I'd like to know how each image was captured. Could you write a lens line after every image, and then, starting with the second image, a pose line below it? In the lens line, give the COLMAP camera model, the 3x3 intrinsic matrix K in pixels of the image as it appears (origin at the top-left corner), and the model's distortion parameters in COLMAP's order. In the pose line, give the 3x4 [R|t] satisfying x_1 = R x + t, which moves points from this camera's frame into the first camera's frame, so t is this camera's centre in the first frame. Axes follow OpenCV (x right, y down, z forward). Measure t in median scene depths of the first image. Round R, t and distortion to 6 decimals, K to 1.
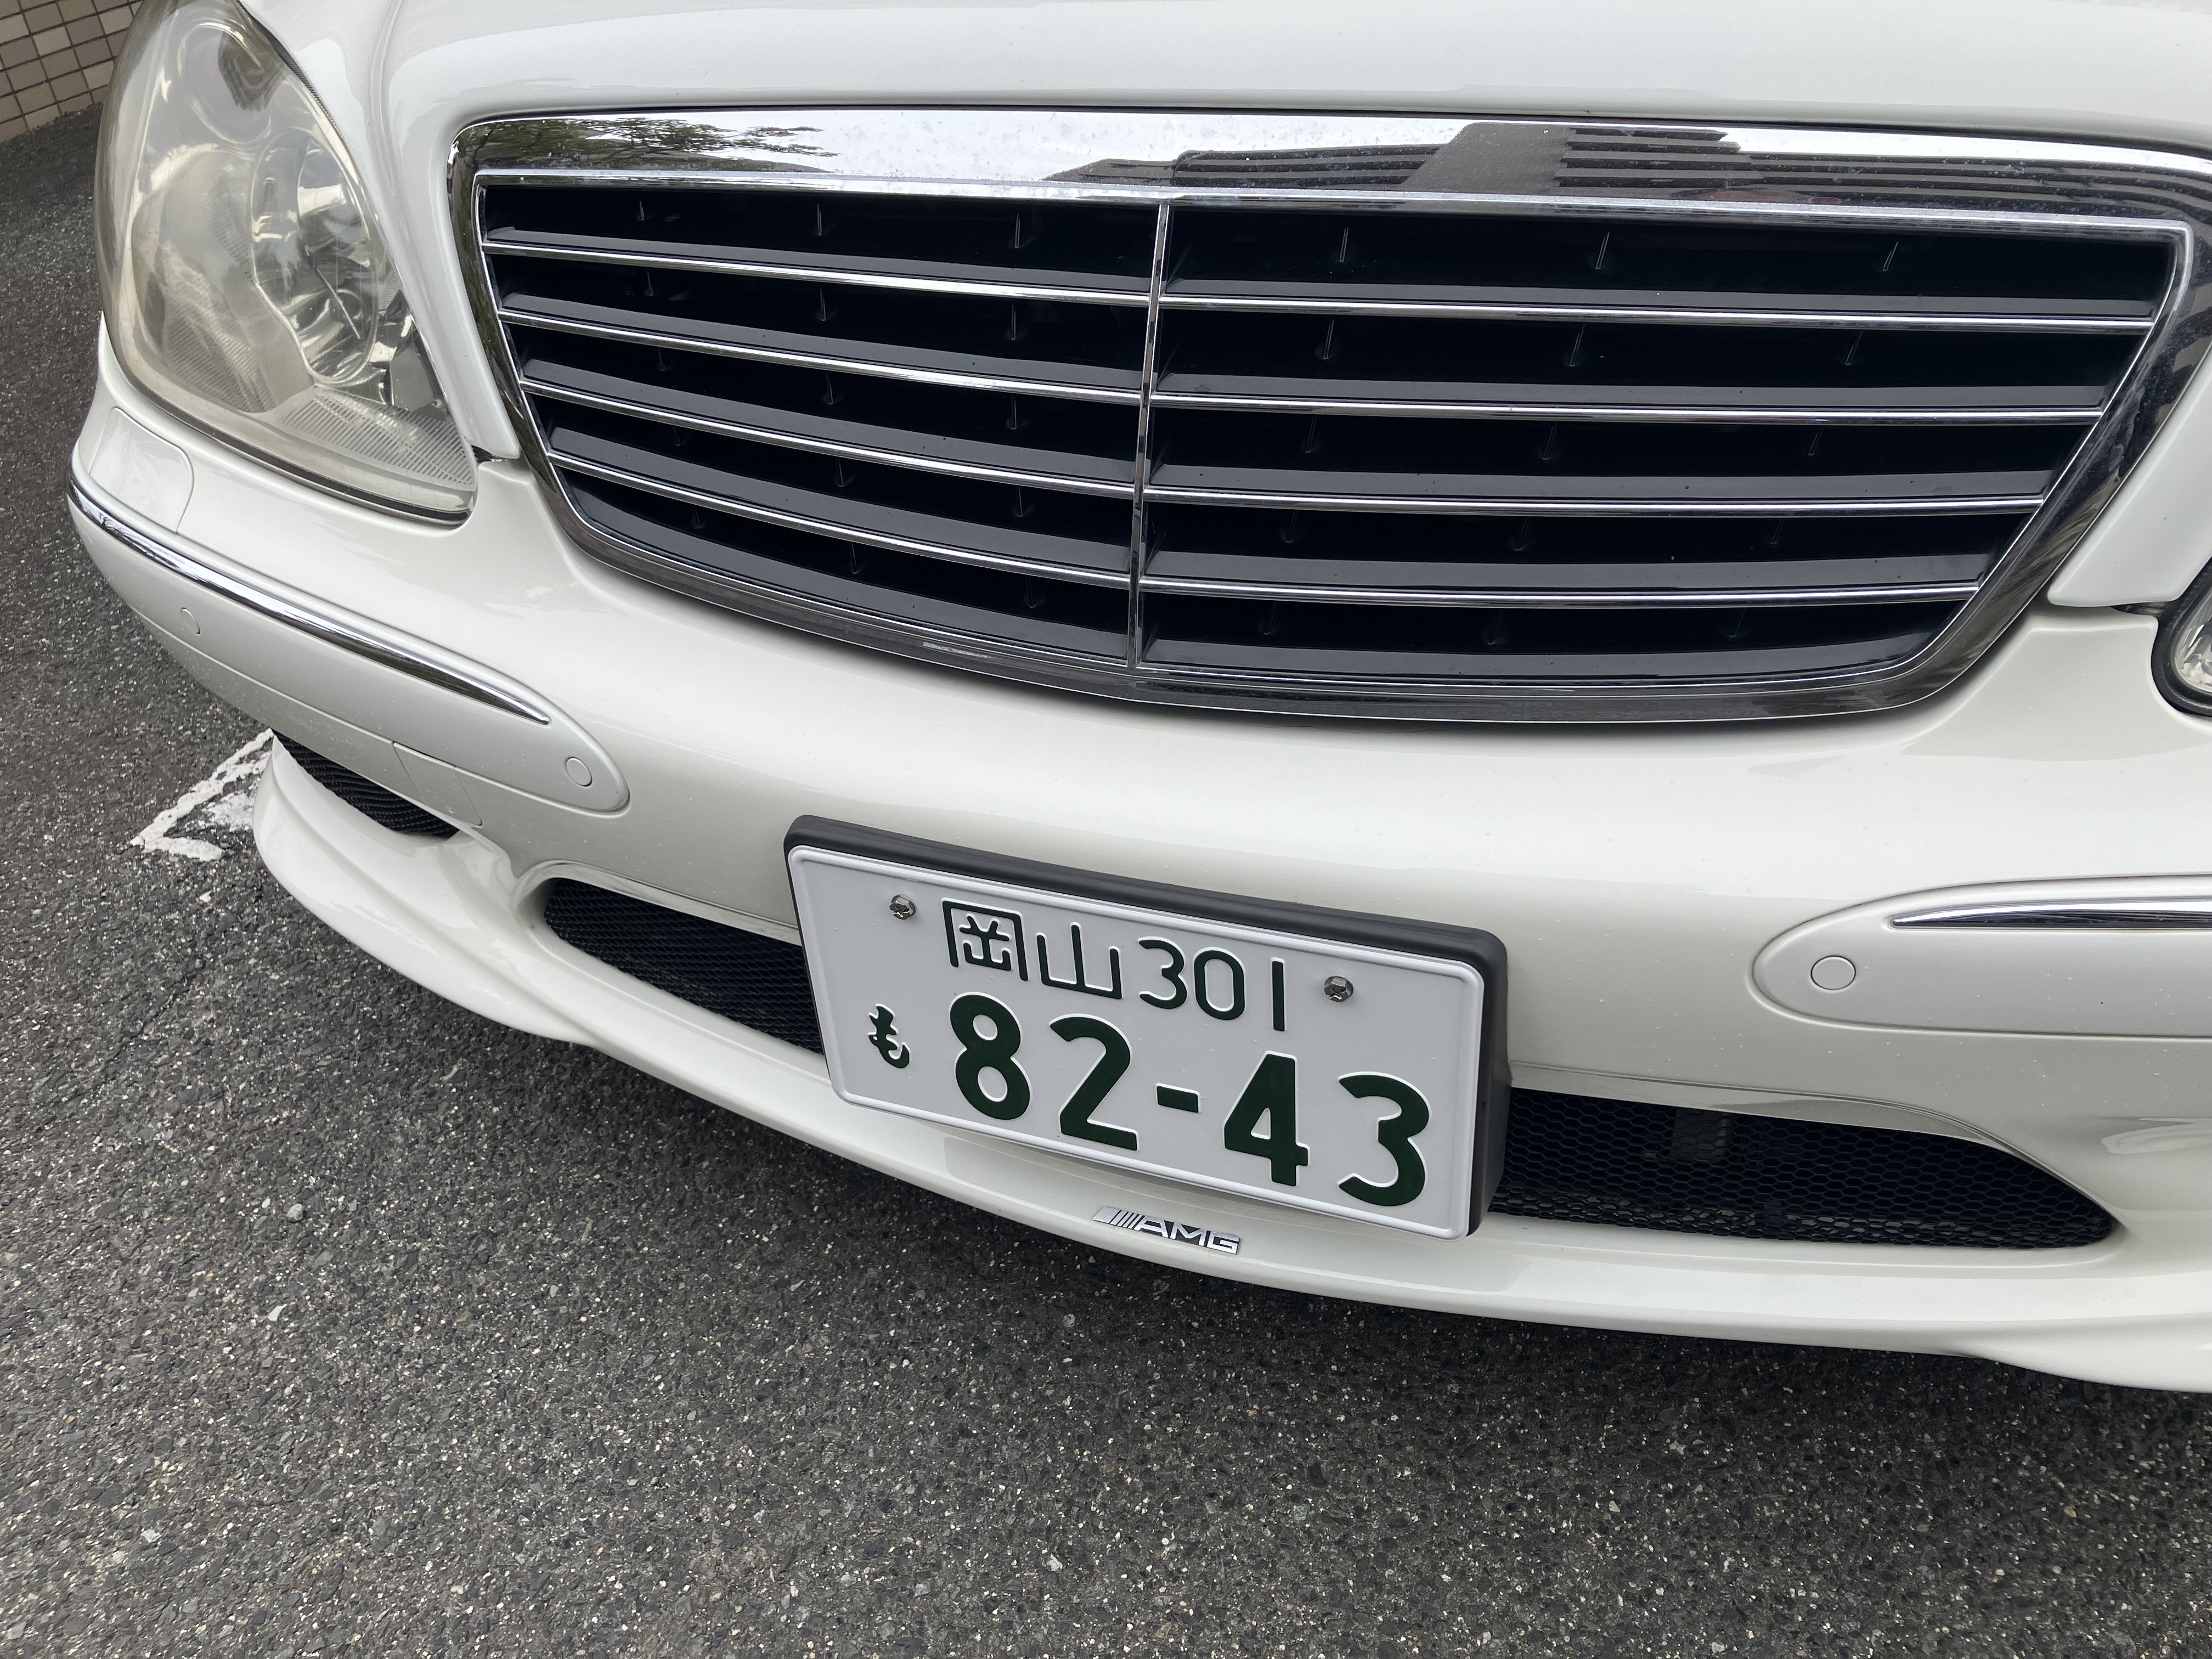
lens RADIAL K [[1812.9, 0, 1111.5], [0, 1812.9, 819.8], [0, 0, 1]] dist [0.032638, -0.043960]
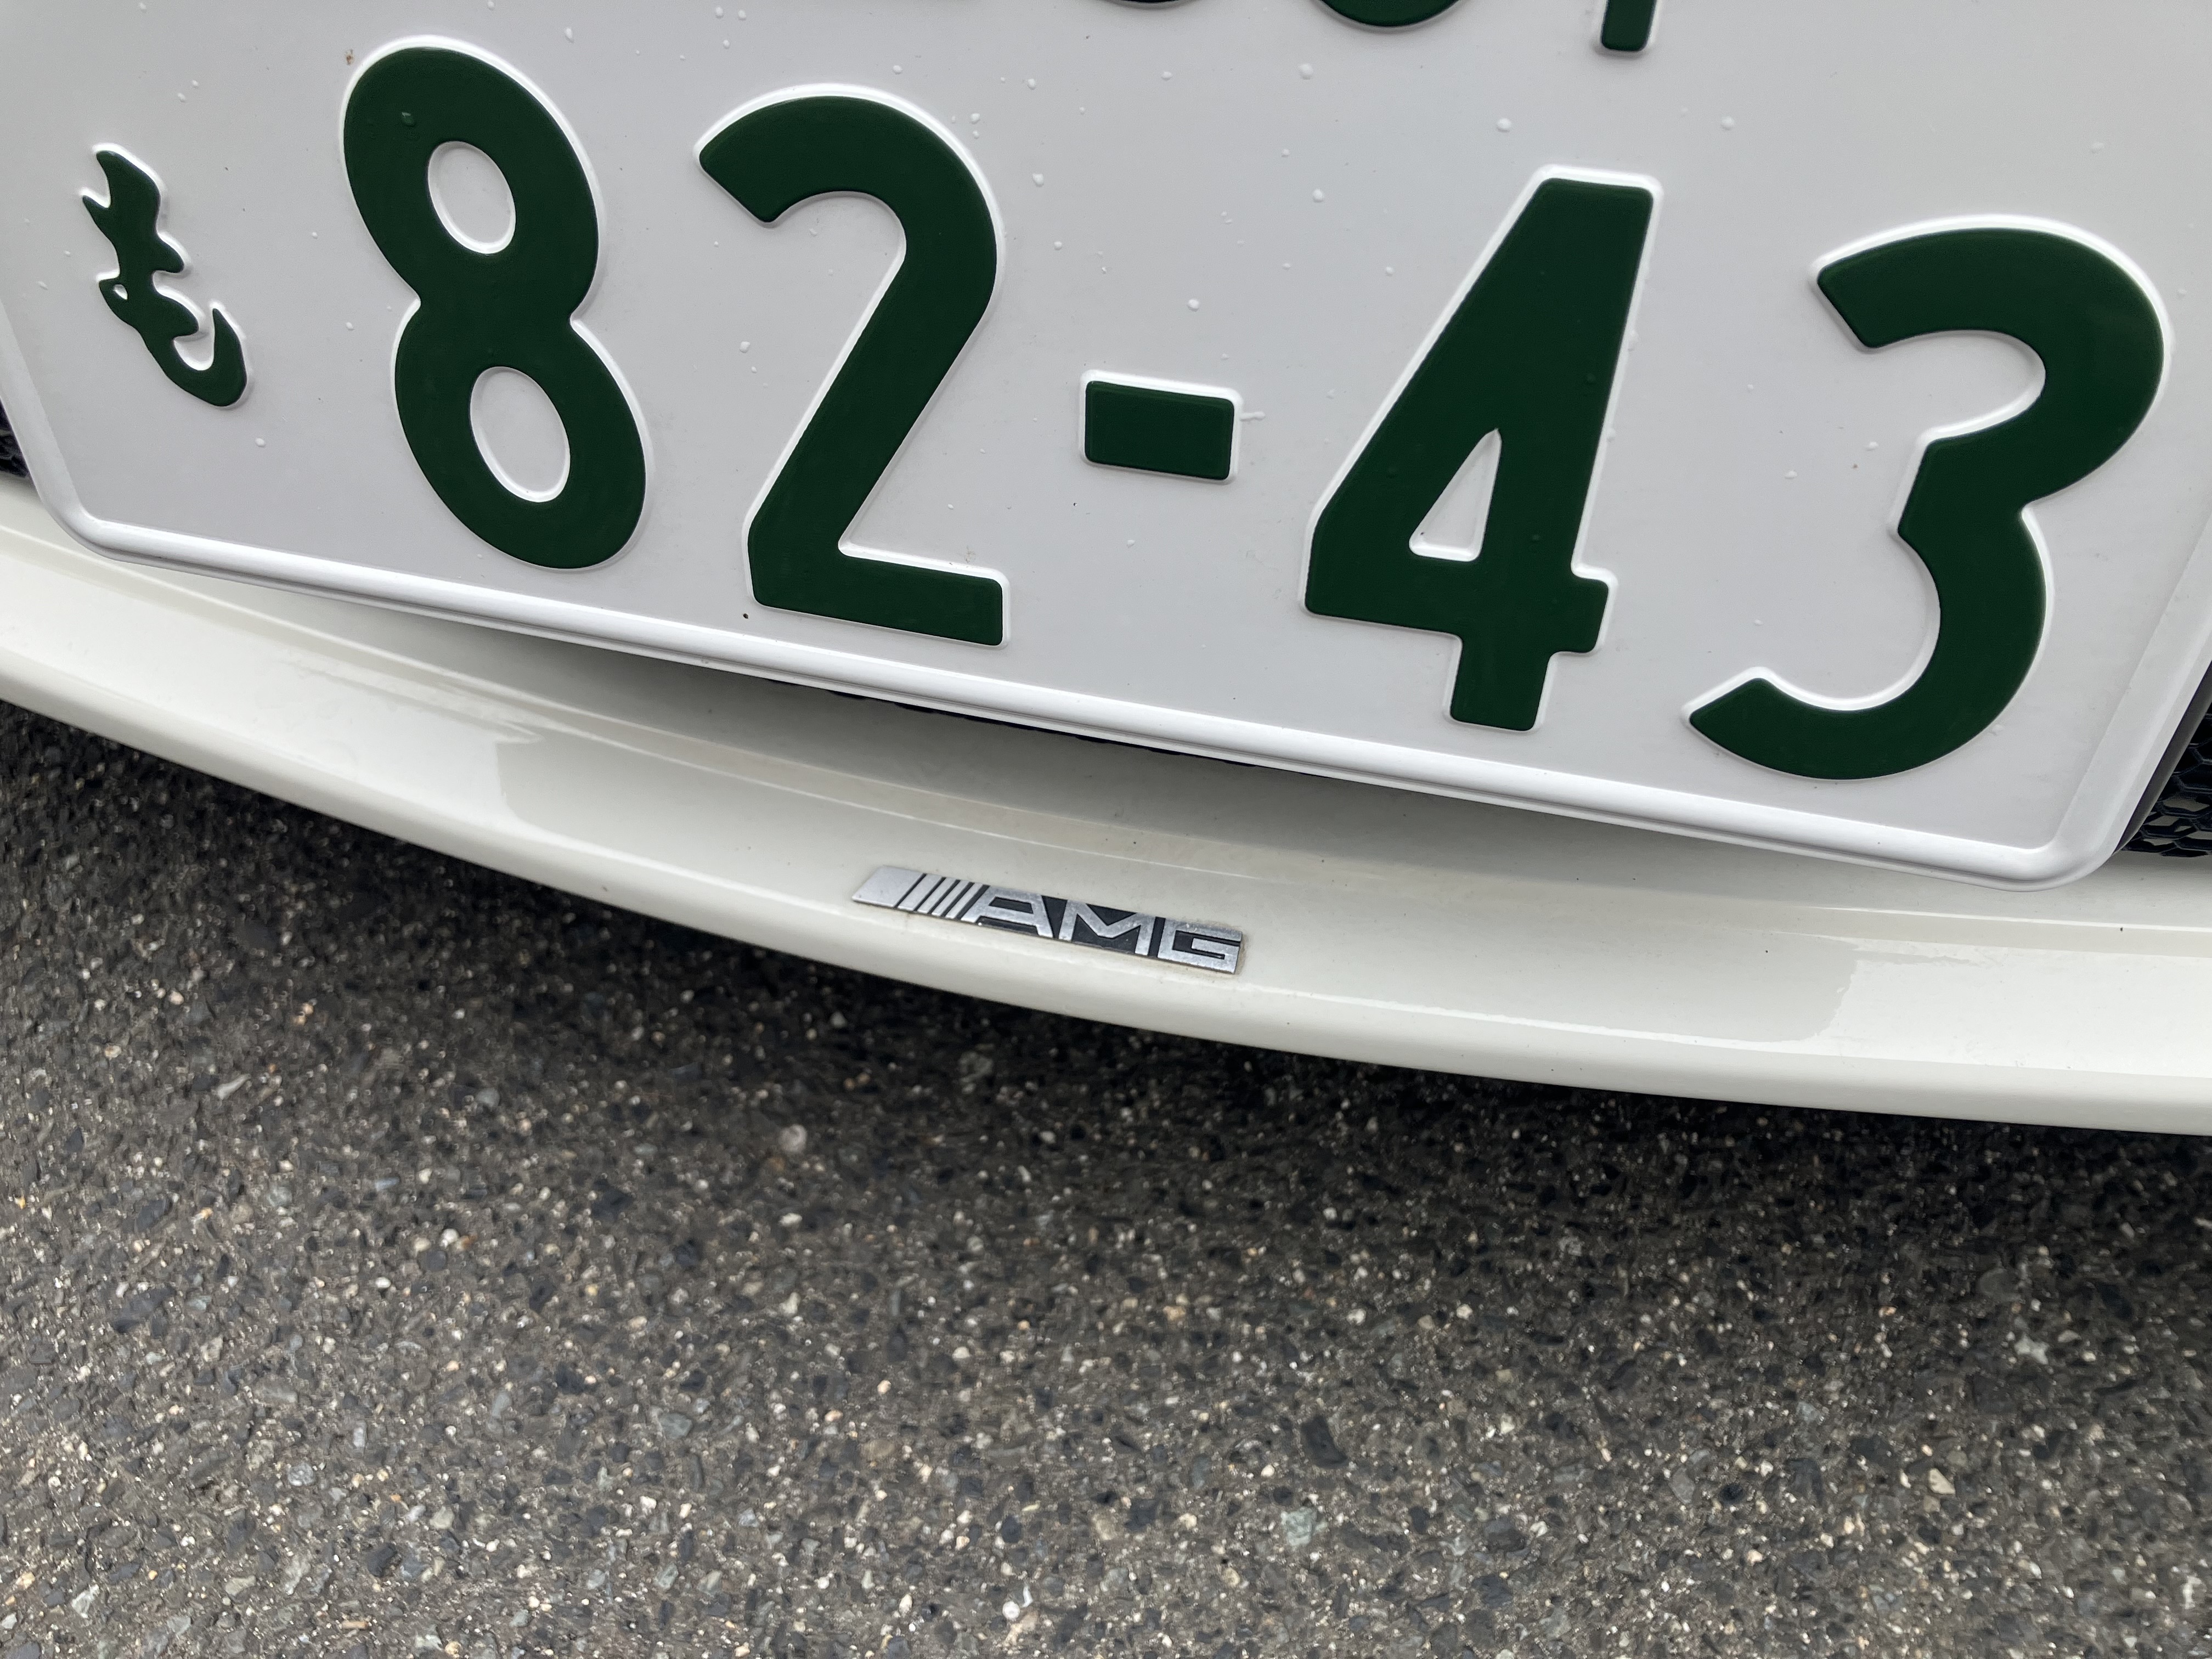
lens RADIAL K [[1812.9, 0, 1097.6], [0, 1812.9, 818.5], [0, 0, 1]] dist [0.032638, -0.043960]
pose [[0.989828, -0.011008, 0.141846, -0.011443], [-0.005516, 0.993283, 0.115575, 0.144347], [-0.142166, -0.115182, 0.983119, 0.563194]]
